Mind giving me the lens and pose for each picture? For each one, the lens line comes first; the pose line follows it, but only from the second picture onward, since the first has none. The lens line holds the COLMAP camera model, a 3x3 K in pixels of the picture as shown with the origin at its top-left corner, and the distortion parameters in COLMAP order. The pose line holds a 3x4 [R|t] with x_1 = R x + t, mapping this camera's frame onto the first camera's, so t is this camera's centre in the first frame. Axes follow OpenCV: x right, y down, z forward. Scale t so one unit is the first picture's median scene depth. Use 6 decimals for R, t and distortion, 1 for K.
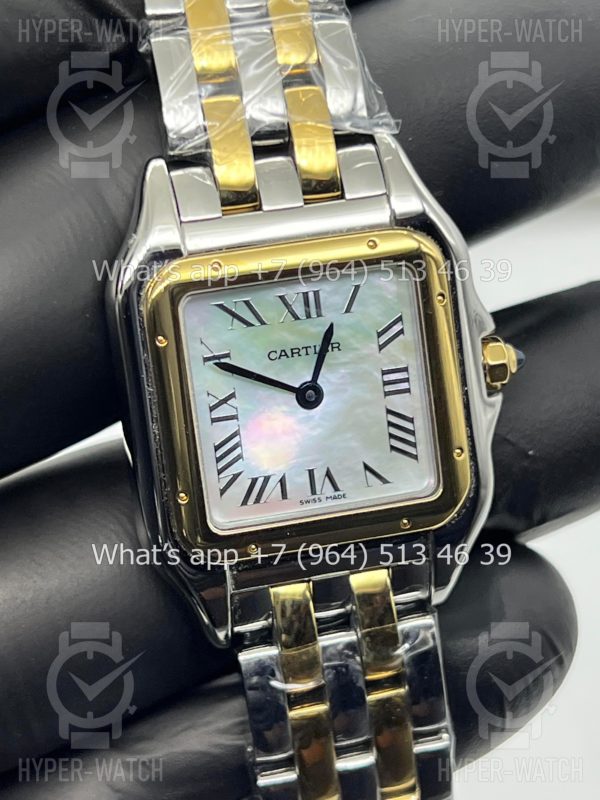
lens RADIAL K [[1833.7, 0, 300.0], [0, 1833.7, 400.0], [0, 0, 1]] dist [0.326743, 0.342823]
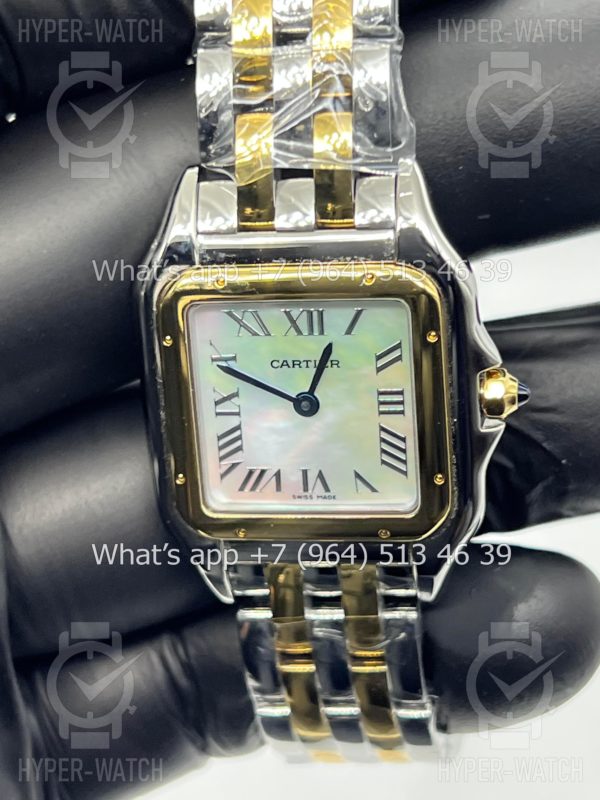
lens RADIAL K [[1833.7, 0, 300.0], [0, 1833.7, 400.0], [0, 0, 1]] dist [0.326743, 0.342823]
pose [[0.920513, 0.175114, -0.349272, 0.373852], [-0.097451, 0.968587, 0.228785, -0.248663], [0.378364, -0.176563, 0.908662, 0.027554]]
